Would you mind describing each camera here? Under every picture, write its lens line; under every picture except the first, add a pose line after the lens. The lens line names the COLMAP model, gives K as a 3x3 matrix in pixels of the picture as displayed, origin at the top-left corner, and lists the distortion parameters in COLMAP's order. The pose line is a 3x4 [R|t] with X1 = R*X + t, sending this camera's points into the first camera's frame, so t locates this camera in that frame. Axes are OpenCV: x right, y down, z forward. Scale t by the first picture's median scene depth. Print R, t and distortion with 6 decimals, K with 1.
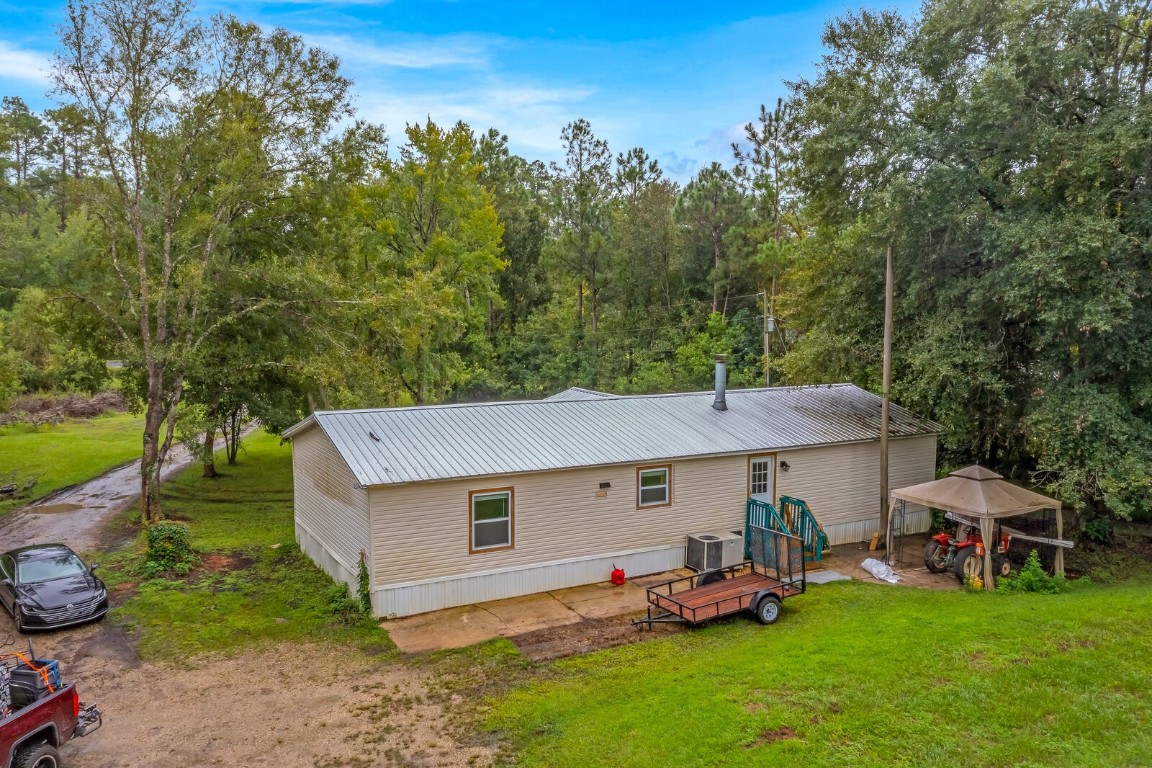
lens RADIAL K [[944.5, 0, 576.0], [0, 944.5, 384.0], [0, 0, 1]] dist [0.003378, 0.006380]
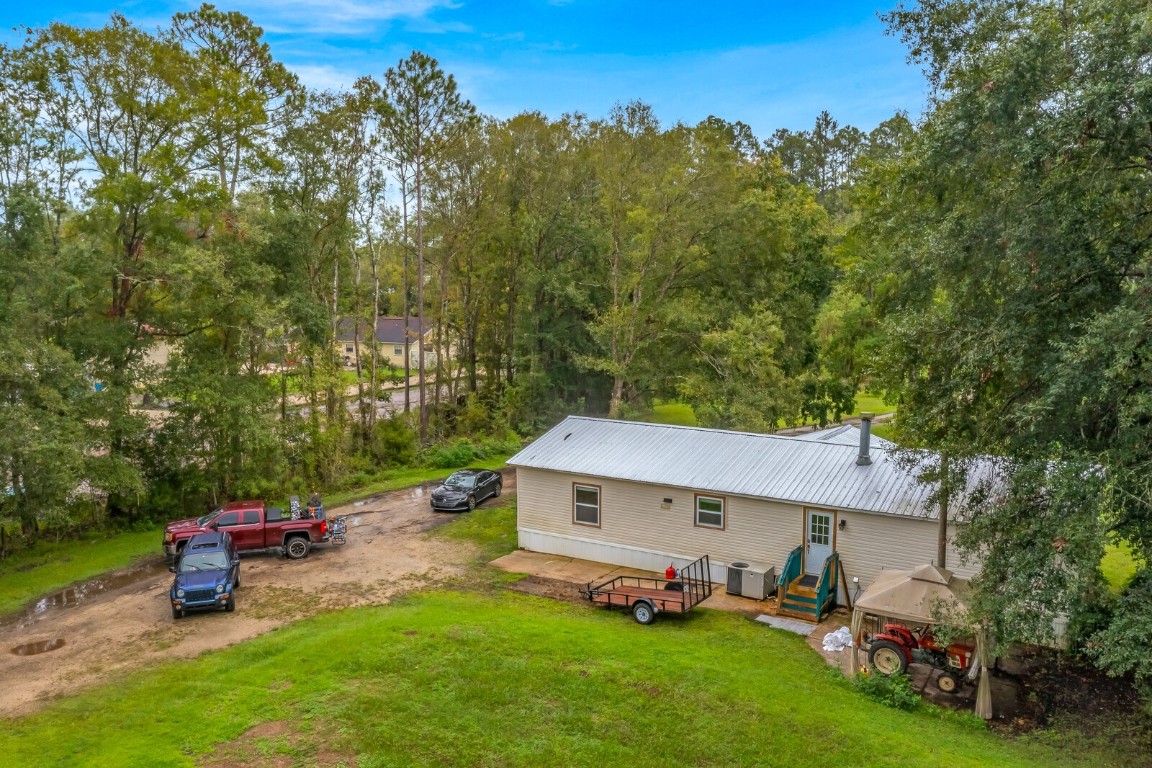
lens RADIAL K [[944.5, 0, 576.0], [0, 944.5, 384.0], [0, 0, 1]] dist [0.003378, 0.006380]
pose [[0.495414, 0.095679, -0.863371, 1.117766], [-0.077979, 0.994801, 0.065499, -0.132908], [0.865150, 0.034875, 0.500300, 0.243232]]
